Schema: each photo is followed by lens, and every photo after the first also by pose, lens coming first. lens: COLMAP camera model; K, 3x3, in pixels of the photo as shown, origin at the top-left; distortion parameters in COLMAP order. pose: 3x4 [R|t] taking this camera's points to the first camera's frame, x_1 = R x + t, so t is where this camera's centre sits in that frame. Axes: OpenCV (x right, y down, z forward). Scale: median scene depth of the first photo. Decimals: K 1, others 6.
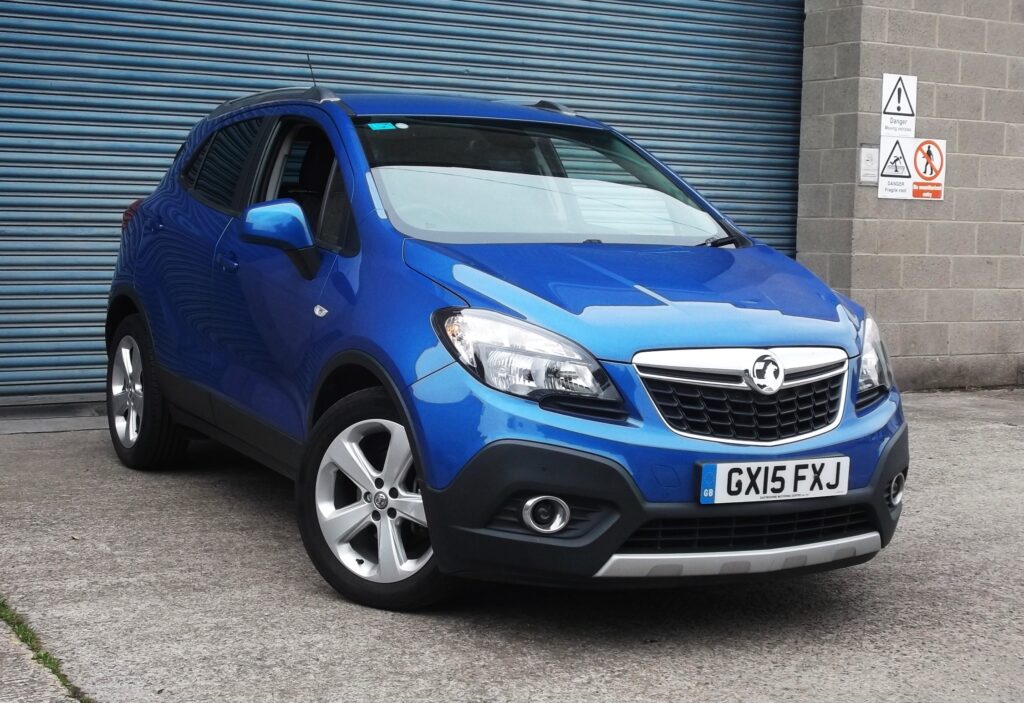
lens RADIAL K [[1655.7, 0, 509.3], [0, 1655.7, 344.6], [0, 0, 1]] dist [-0.015158, 0.000000]
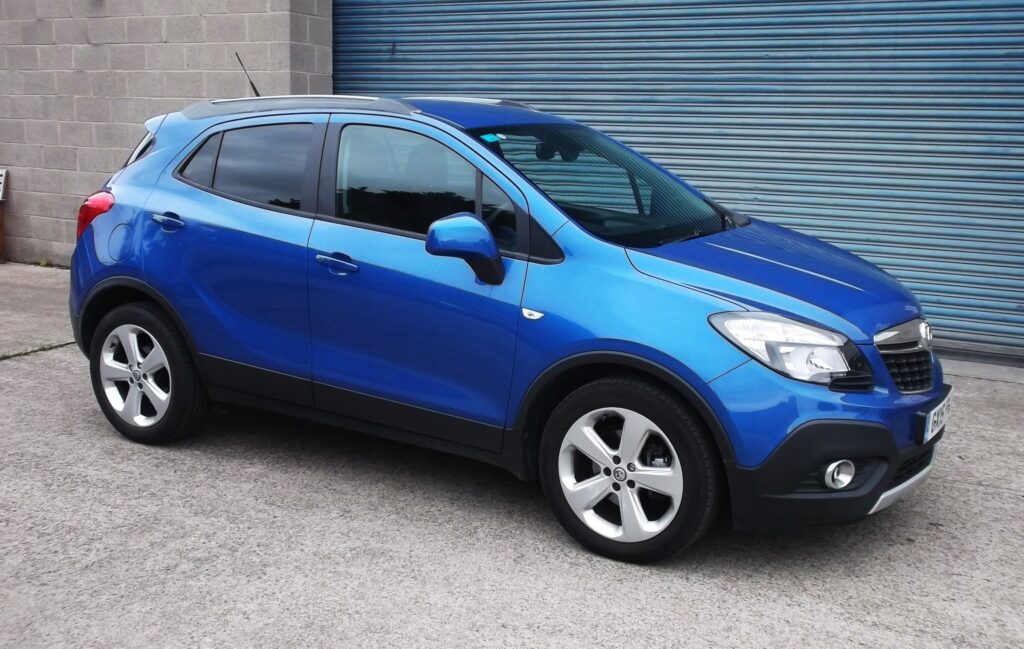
lens RADIAL K [[1103.5, 0, 516.2], [0, 1103.5, 324.6], [0, 0, 1]] dist [0.002411, 0.000000]
pose [[0.511943, 0.143254, -0.846990, 0.521550], [-0.077963, 0.989676, 0.120265, -0.052596], [0.855474, 0.004465, 0.517826, 0.408911]]
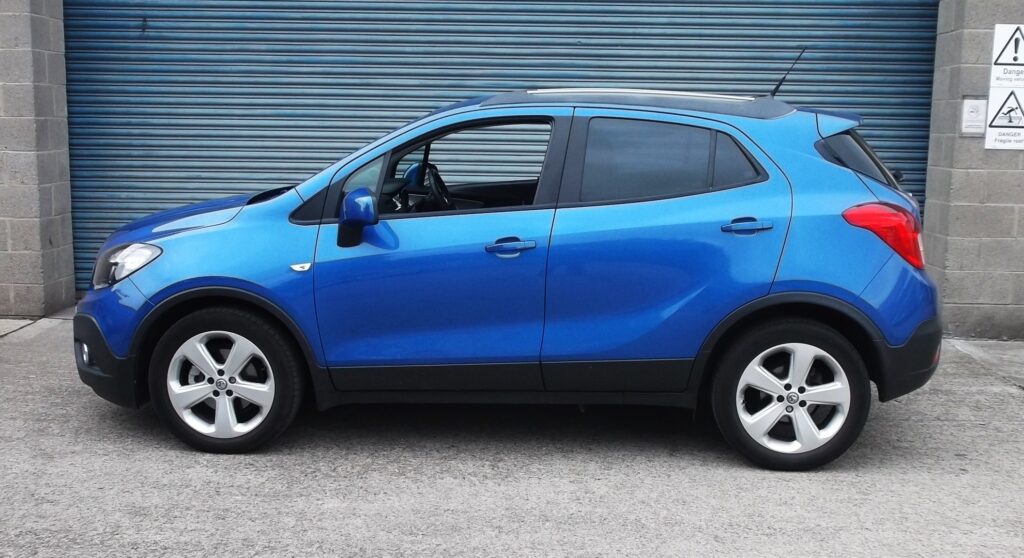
lens RADIAL K [[1194.1, 0, 525.1], [0, 1194.1, 299.5], [0, 0, 1]] dist [0.000351, 0.000000]
pose [[0.844739, 0.074361, -0.529987, 0.376691], [-0.038379, 0.996167, 0.078597, -0.042748], [0.533801, -0.046054, 0.844355, 0.222859]]
